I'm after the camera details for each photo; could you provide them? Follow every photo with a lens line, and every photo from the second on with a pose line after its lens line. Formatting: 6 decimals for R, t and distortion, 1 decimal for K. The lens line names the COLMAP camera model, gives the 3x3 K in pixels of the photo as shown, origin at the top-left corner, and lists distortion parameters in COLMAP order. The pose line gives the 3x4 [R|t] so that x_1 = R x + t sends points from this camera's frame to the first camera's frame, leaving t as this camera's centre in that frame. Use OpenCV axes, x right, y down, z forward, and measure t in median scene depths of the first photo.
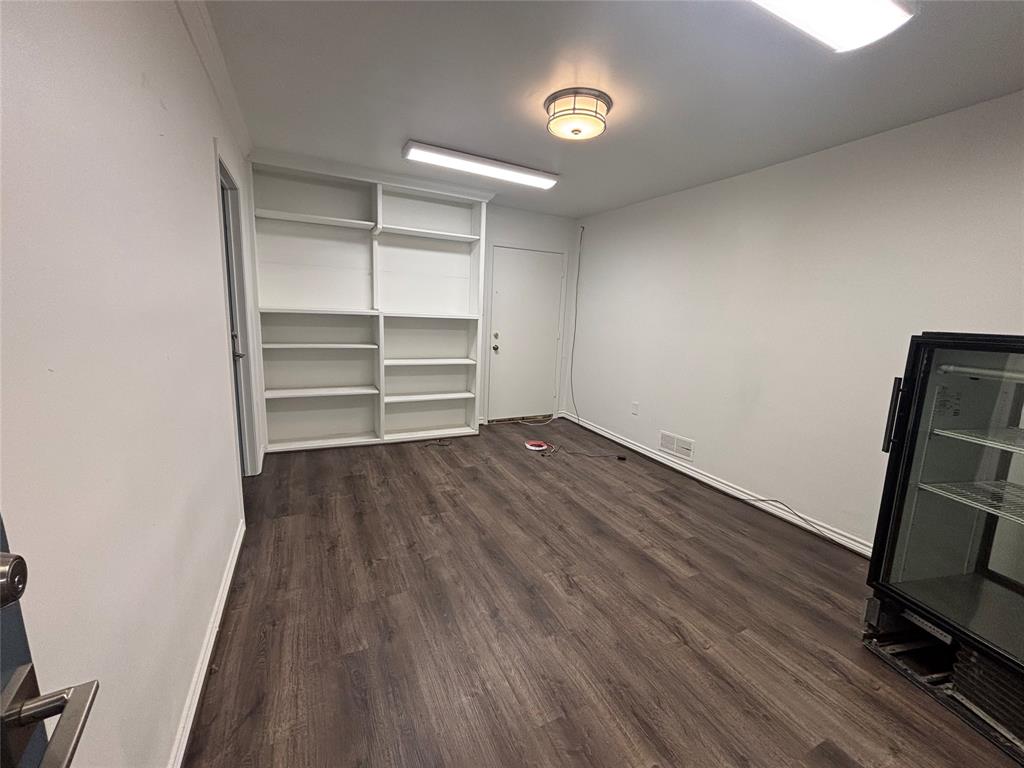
lens RADIAL K [[414.7, 0, 514.4], [0, 414.7, 377.8], [0, 0, 1]] dist [-0.002804, 0.001050]
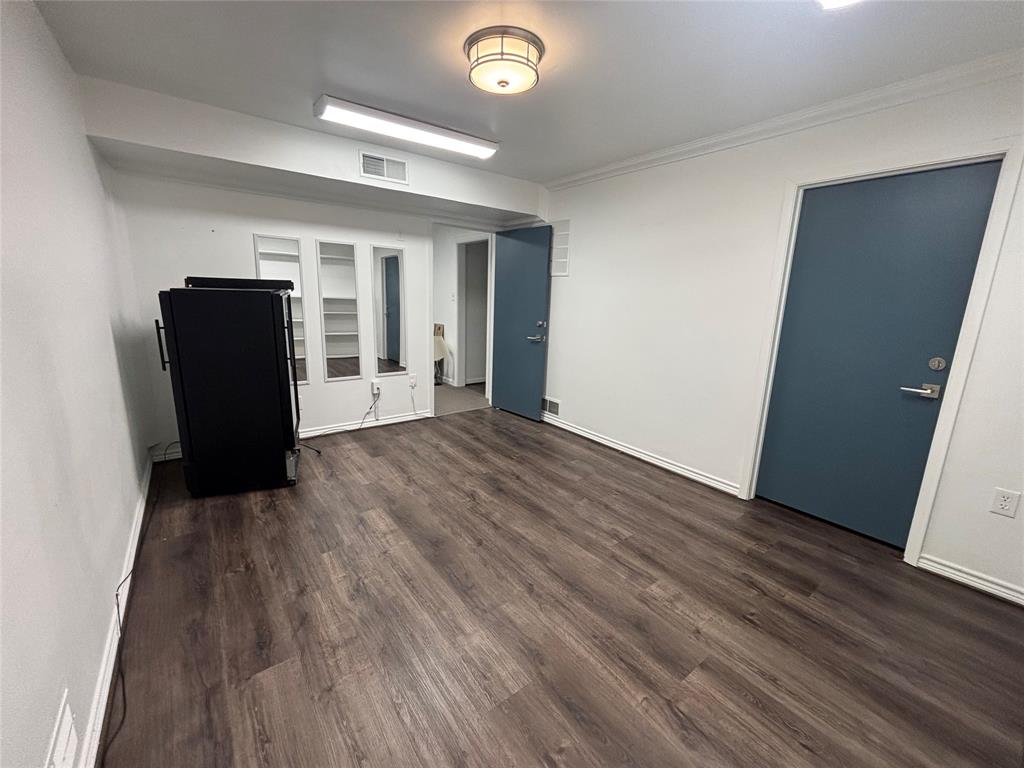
lens RADIAL K [[414.7, 0, 512.5], [0, 414.7, 381.8], [0, 0, 1]] dist [-0.002804, 0.001050]
pose [[-0.978404, -0.033637, -0.203945, 0.220798], [-0.106826, 0.926972, 0.359597, -0.265909], [0.176955, 0.373618, -0.910547, 1.582828]]
